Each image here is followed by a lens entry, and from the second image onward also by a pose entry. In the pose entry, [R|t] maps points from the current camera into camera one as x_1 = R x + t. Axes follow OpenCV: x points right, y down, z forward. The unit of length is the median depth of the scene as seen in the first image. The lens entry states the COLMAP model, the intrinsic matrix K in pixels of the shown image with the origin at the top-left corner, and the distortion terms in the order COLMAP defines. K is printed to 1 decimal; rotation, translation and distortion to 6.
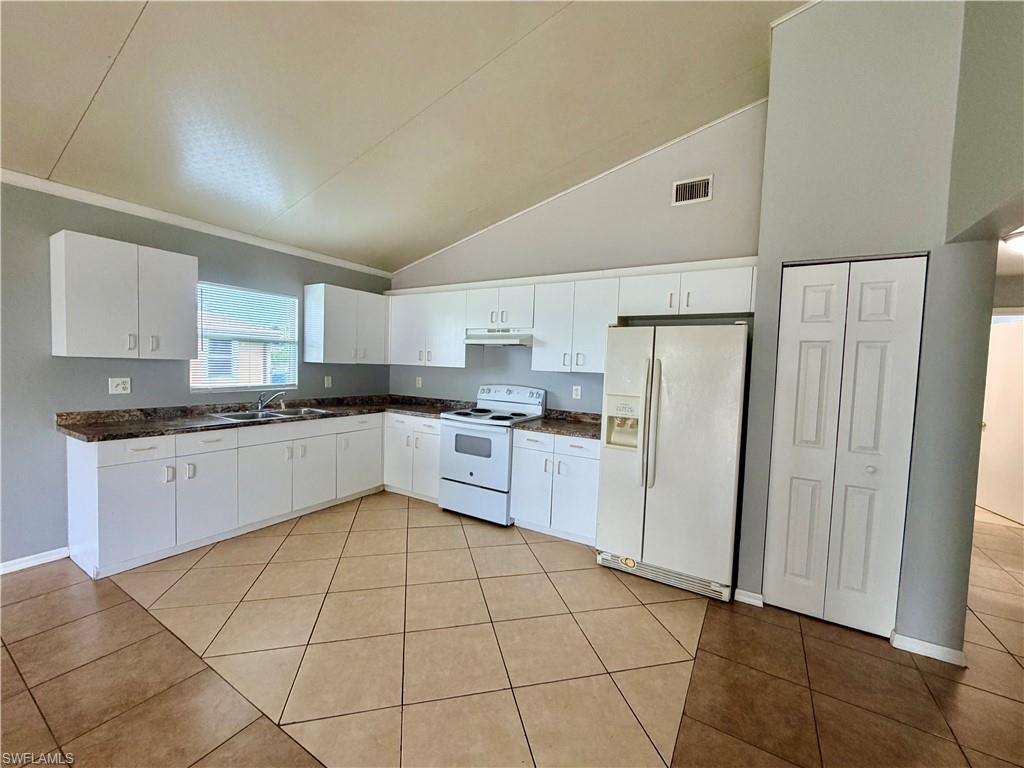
lens RADIAL K [[408.8, 0, 512.3], [0, 408.8, 387.2], [0, 0, 1]] dist [-0.000277, -0.000424]
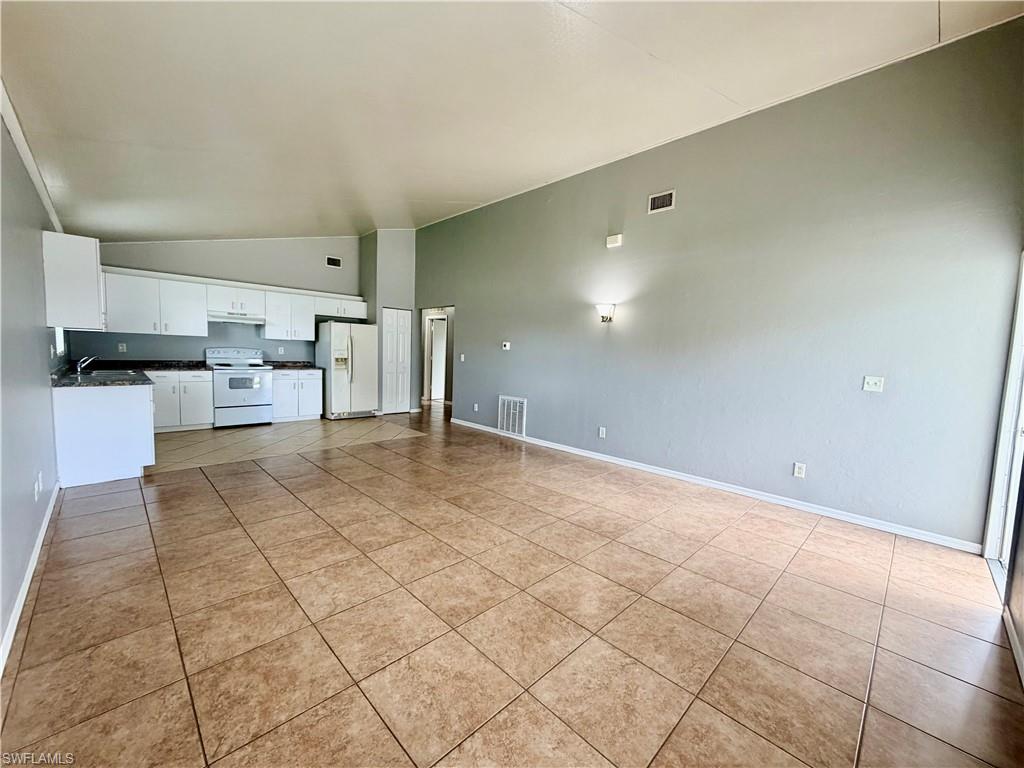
lens RADIAL K [[408.8, 0, 509.1], [0, 408.8, 385.5], [0, 0, 1]] dist [-0.000277, -0.000424]
pose [[0.246559, -0.107648, 0.963131, -1.520275], [0.025225, 0.994188, 0.104662, 0.001710], [-0.968800, -0.001510, 0.247841, -0.513401]]
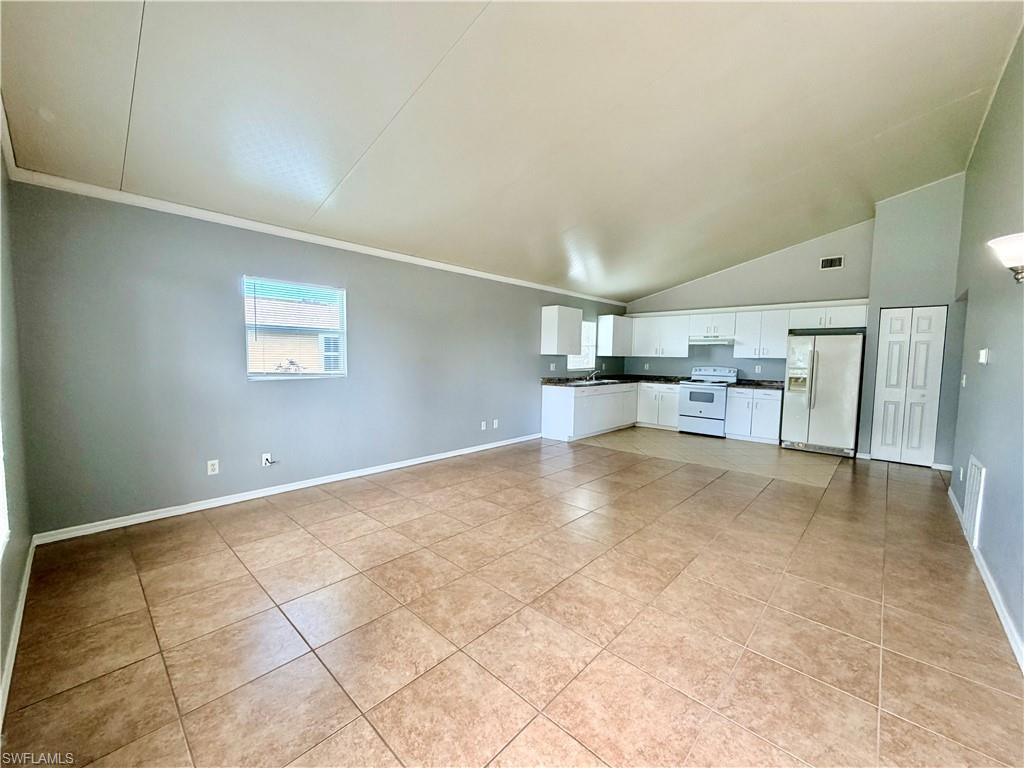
lens RADIAL K [[408.8, 0, 510.2], [0, 408.8, 385.7], [0, 0, 1]] dist [-0.000277, -0.000424]
pose [[0.978487, -0.005017, -0.206246, -0.603629], [0.007585, 0.999903, 0.011664, 0.061235], [0.206168, -0.012978, 0.978431, -1.124181]]
